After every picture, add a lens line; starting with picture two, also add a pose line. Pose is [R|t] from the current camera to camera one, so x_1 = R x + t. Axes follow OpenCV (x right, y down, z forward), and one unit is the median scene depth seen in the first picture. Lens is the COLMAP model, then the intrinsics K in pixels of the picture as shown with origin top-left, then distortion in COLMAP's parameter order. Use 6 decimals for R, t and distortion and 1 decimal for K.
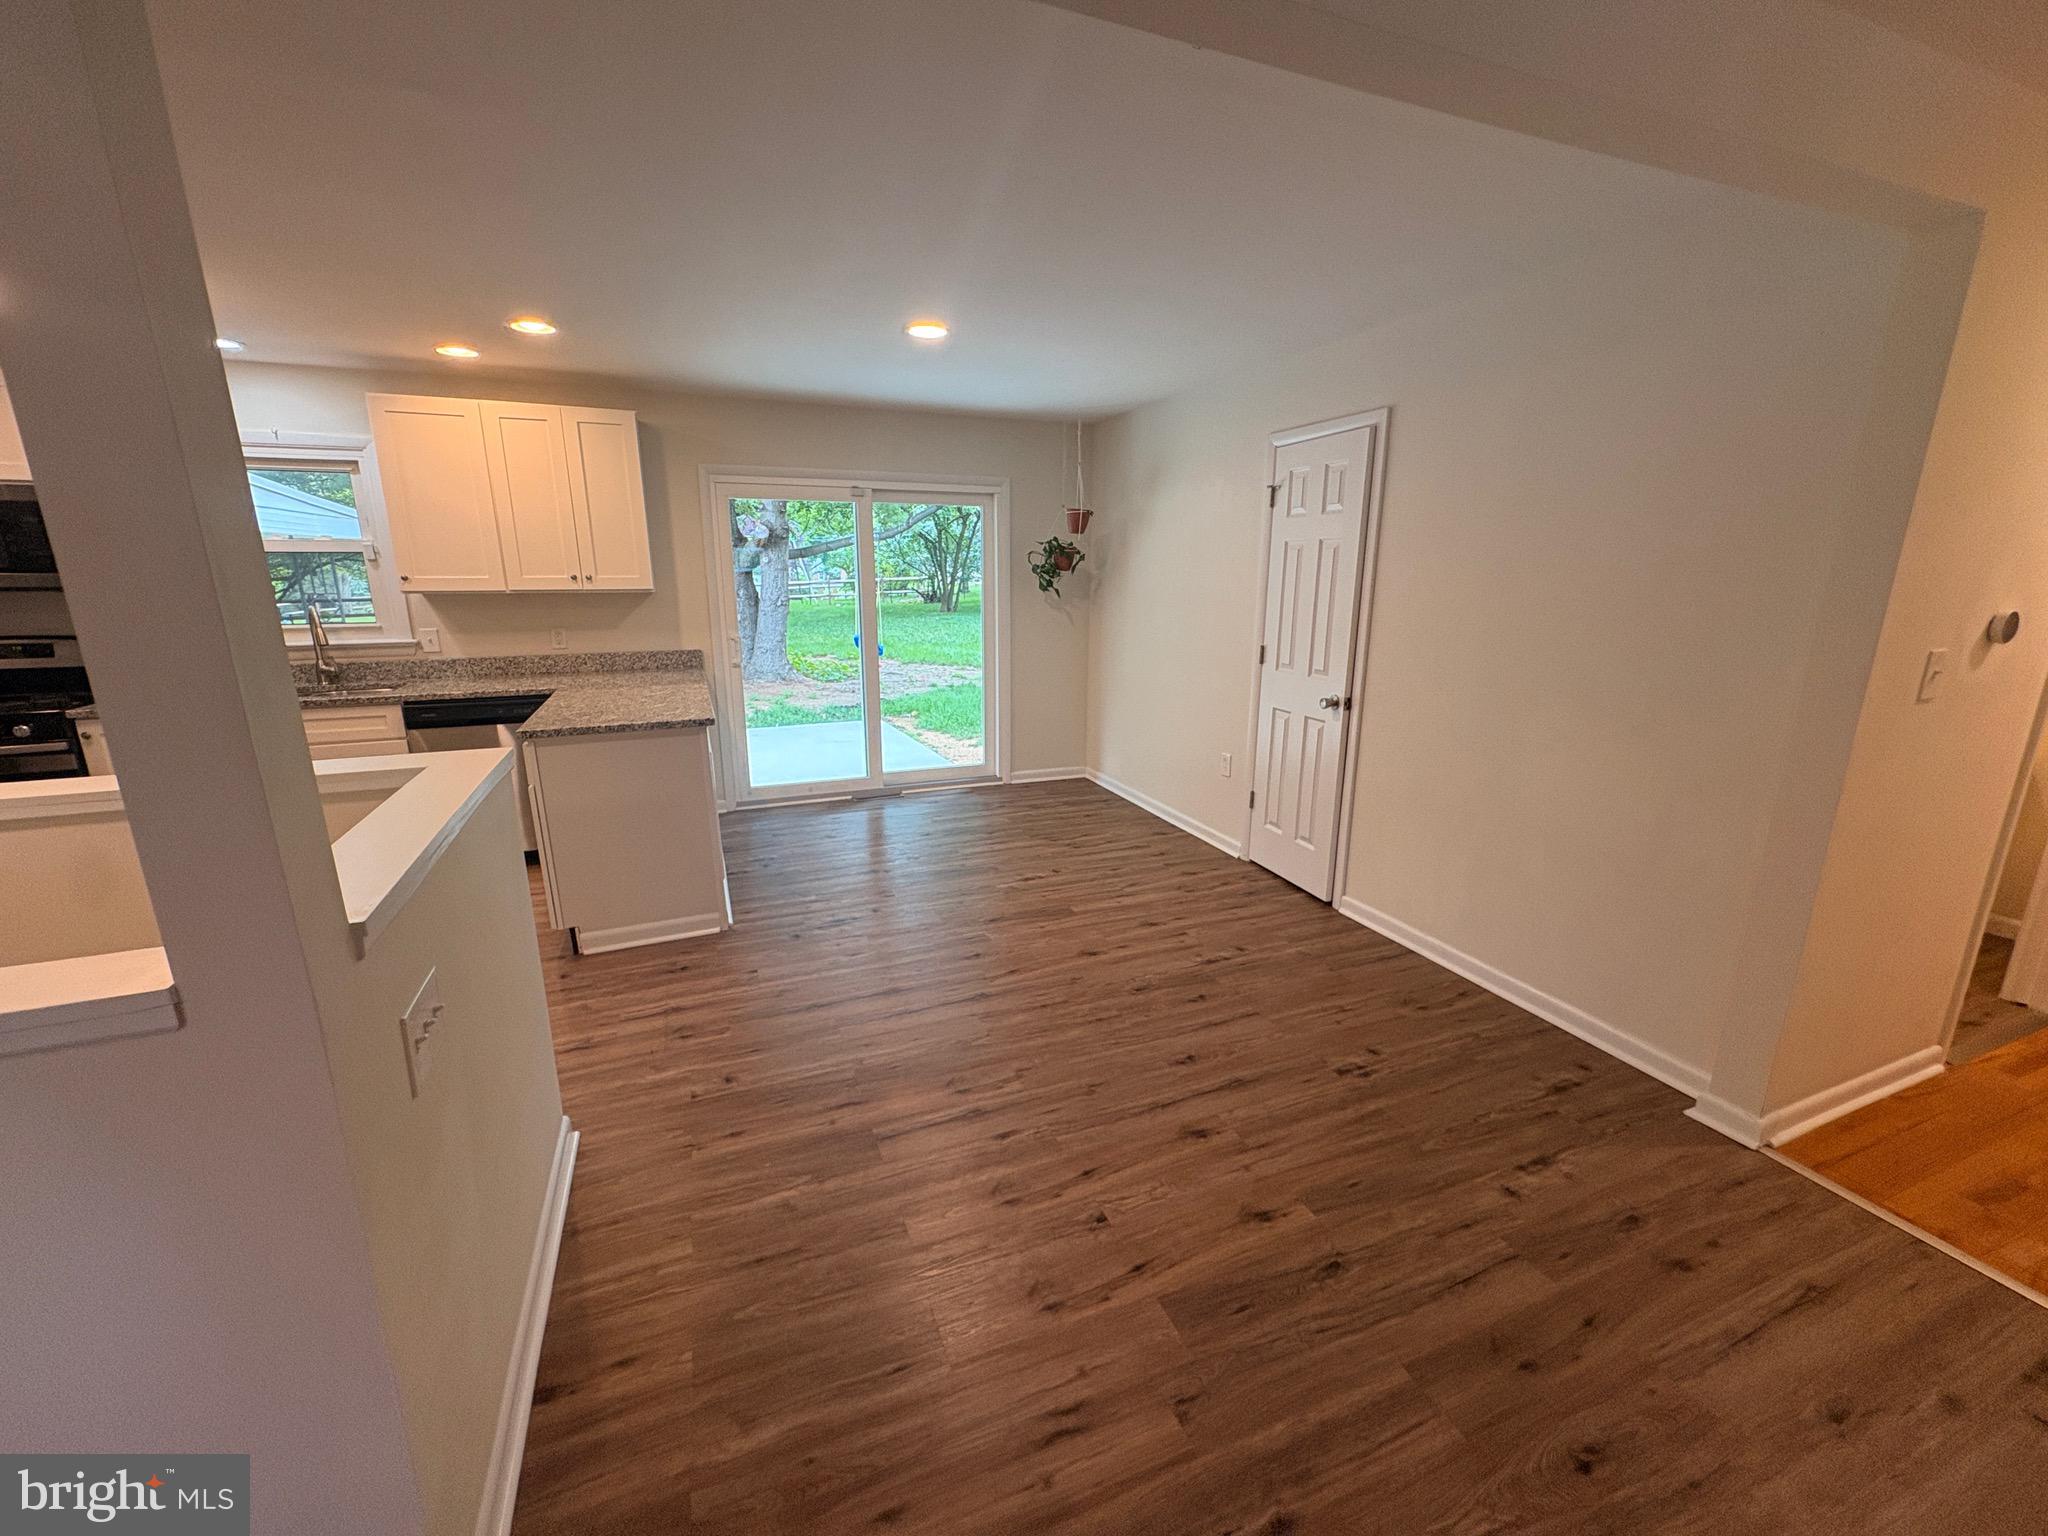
lens RADIAL K [[815.8, 0, 1020.3], [0, 815.8, 767.4], [0, 0, 1]] dist [-0.000257, -0.000079]
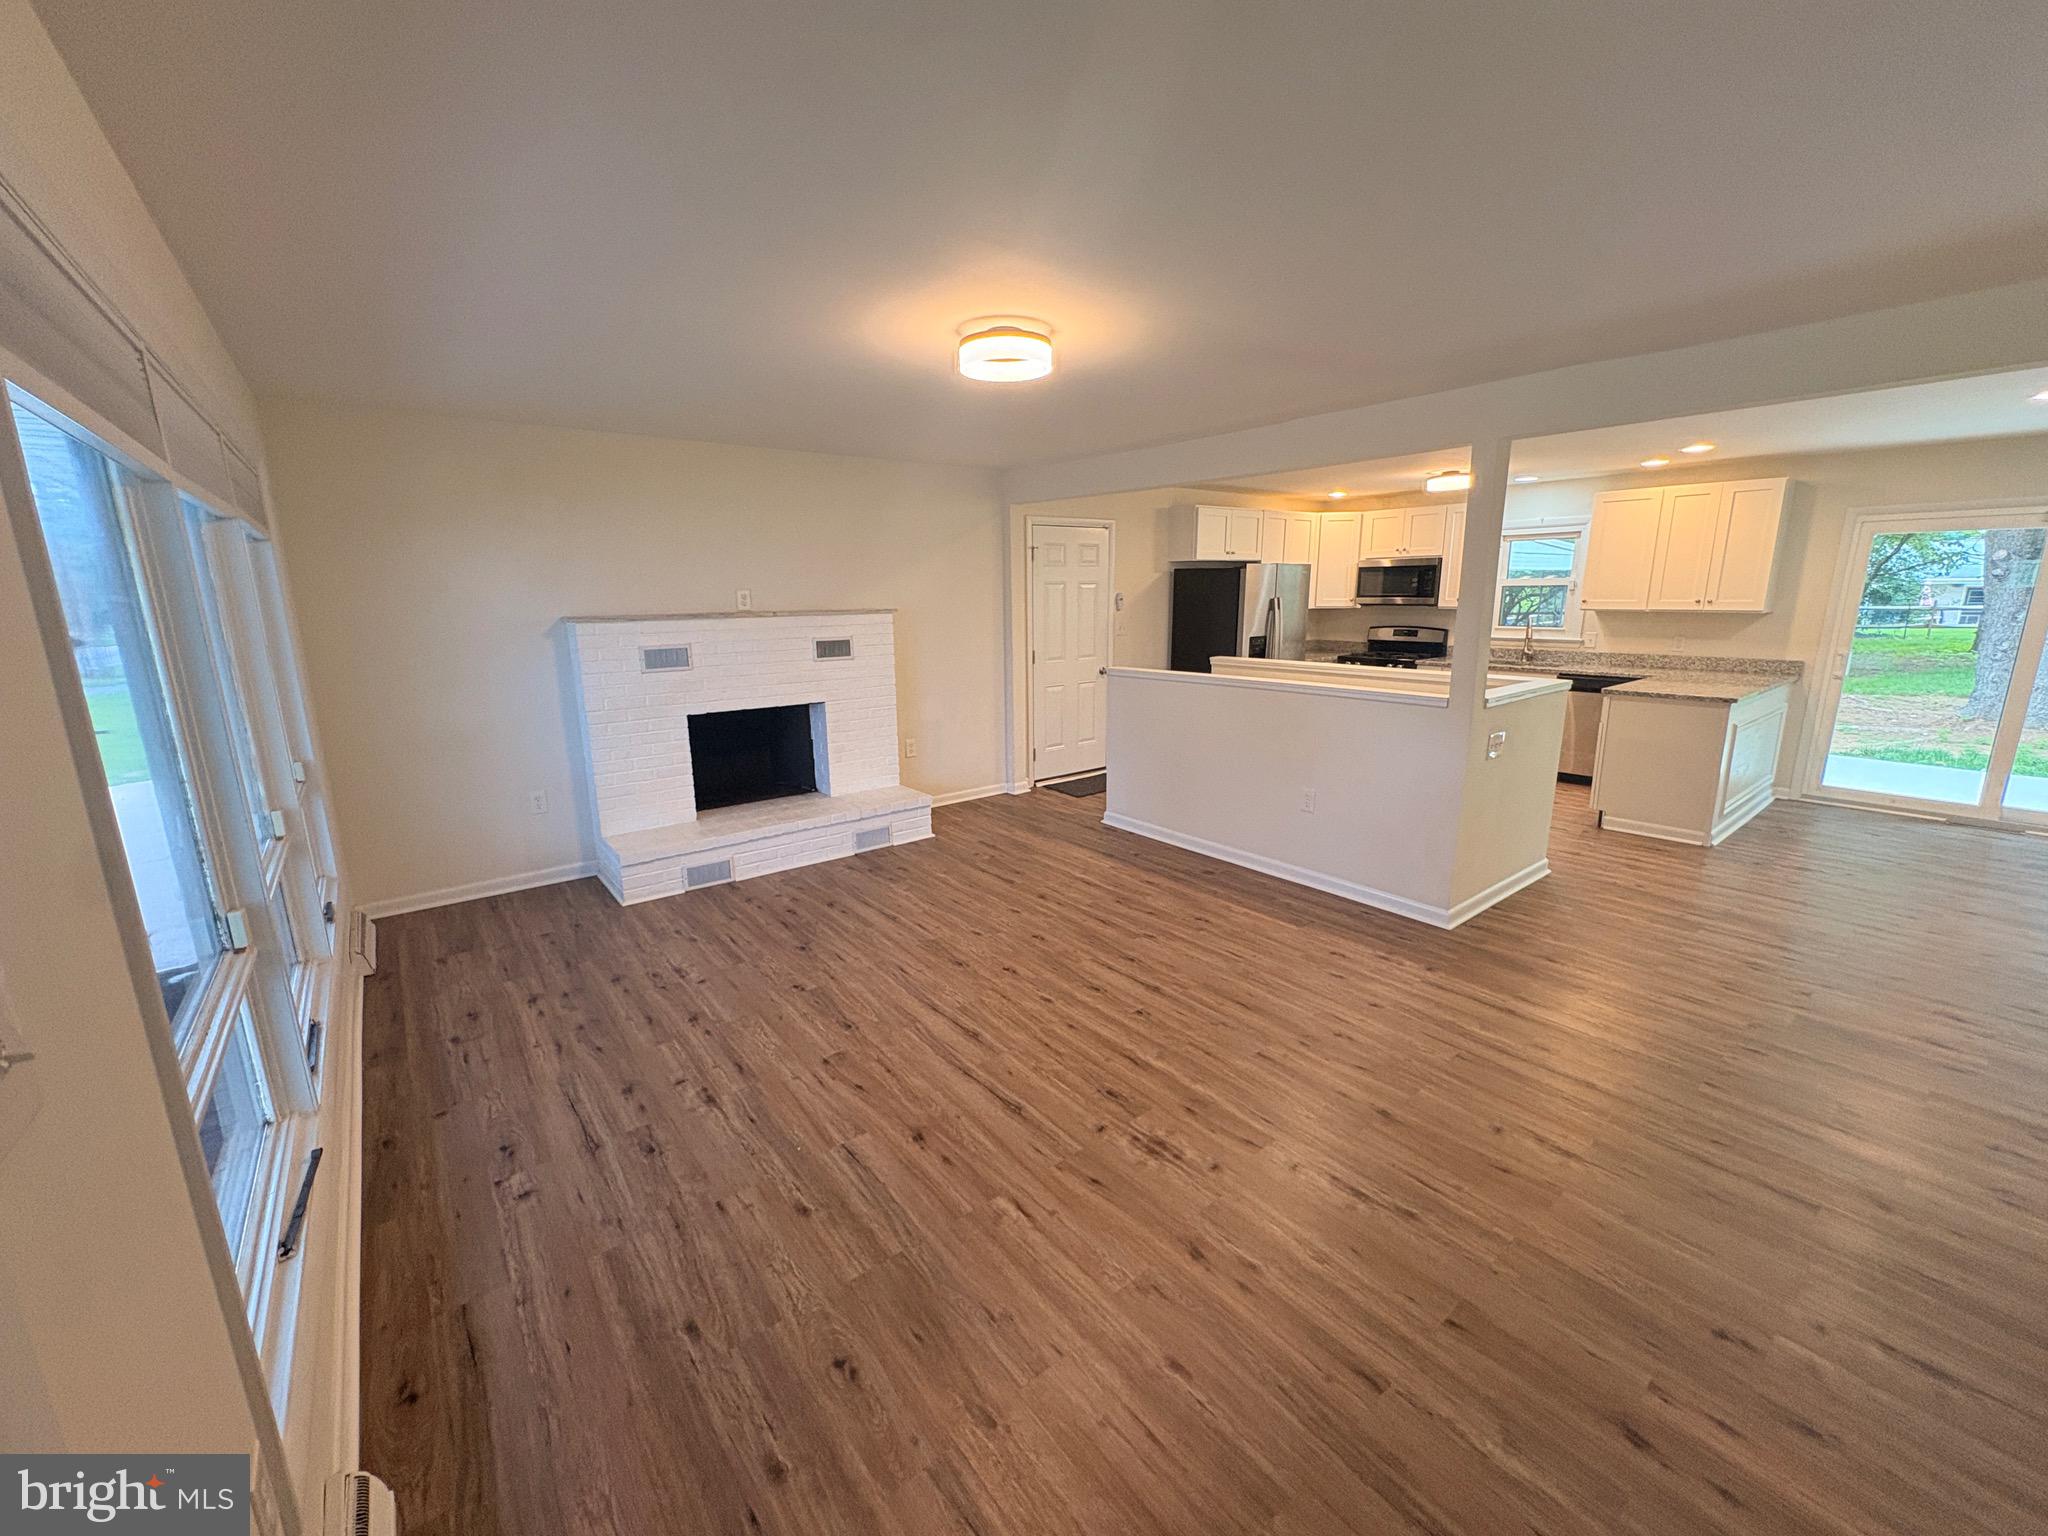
lens RADIAL K [[815.8, 0, 1020.3], [0, 815.8, 767.4], [0, 0, 1]] dist [-0.000257, -0.000079]
pose [[0.281077, 0.201790, -0.938231, 0.502452], [-0.216911, 0.965703, 0.142716, 0.097860], [0.934850, 0.163399, 0.315207, -0.495226]]
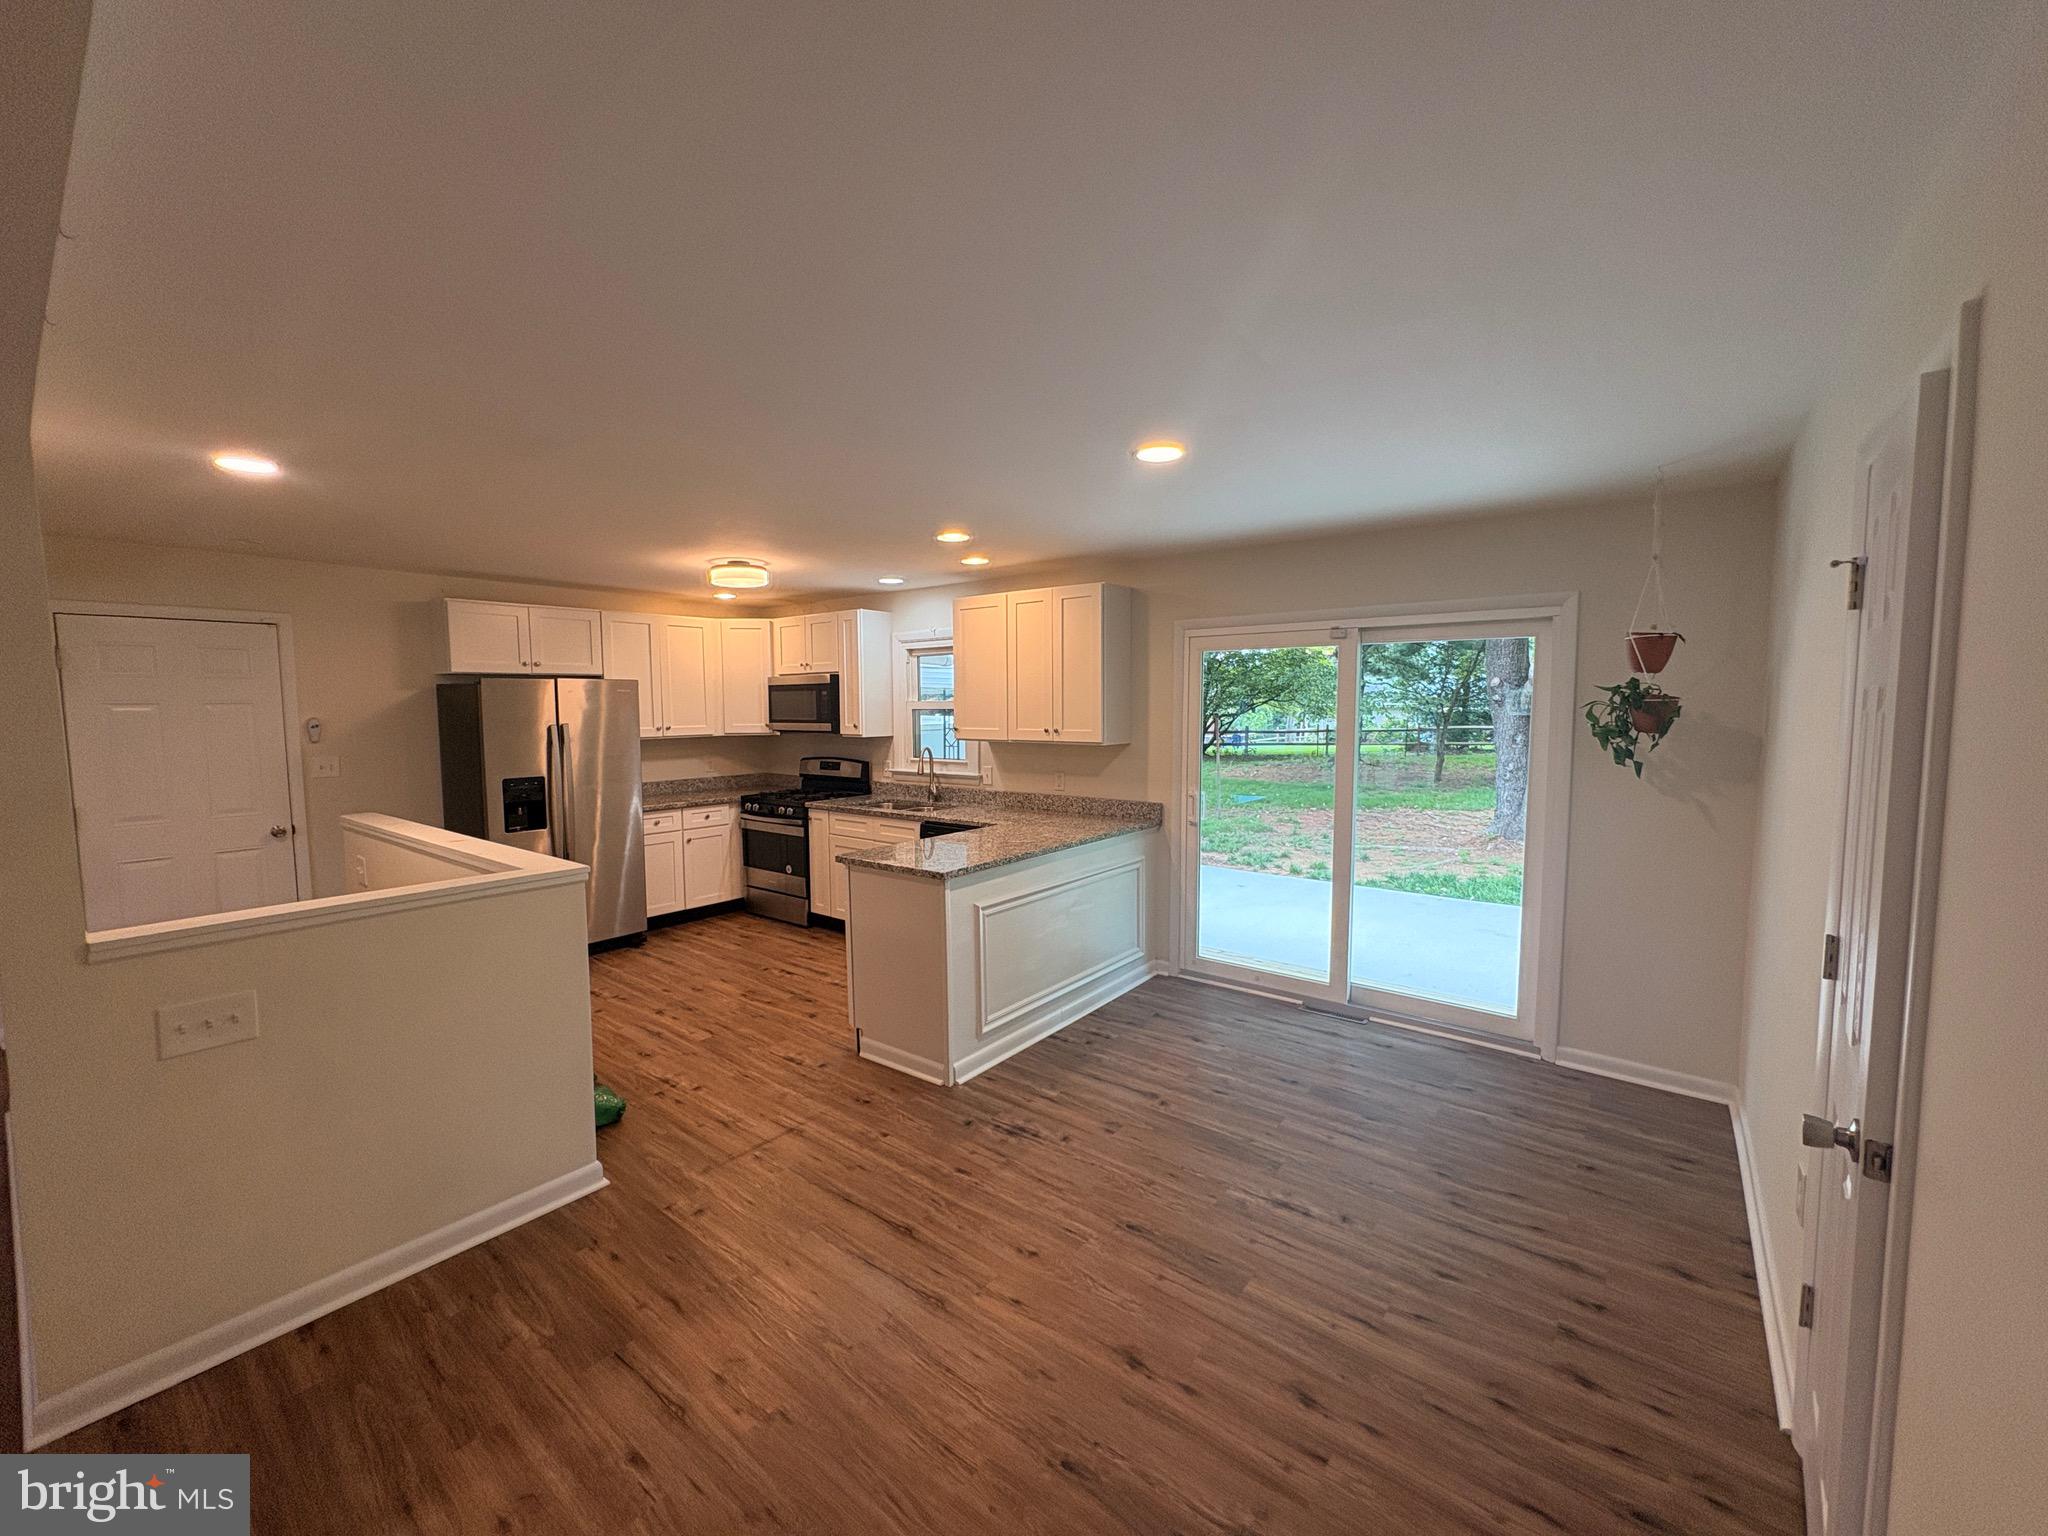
lens RADIAL K [[814.1, 0, 1025.3], [0, 814.1, 760.2], [0, 0, 1]] dist [-0.000902, -0.000162]
pose [[0.498317, 0.055130, -0.865240, 0.415738], [-0.200246, 0.978312, -0.052993, -0.123721], [0.843553, 0.199668, 0.498549, 0.407695]]
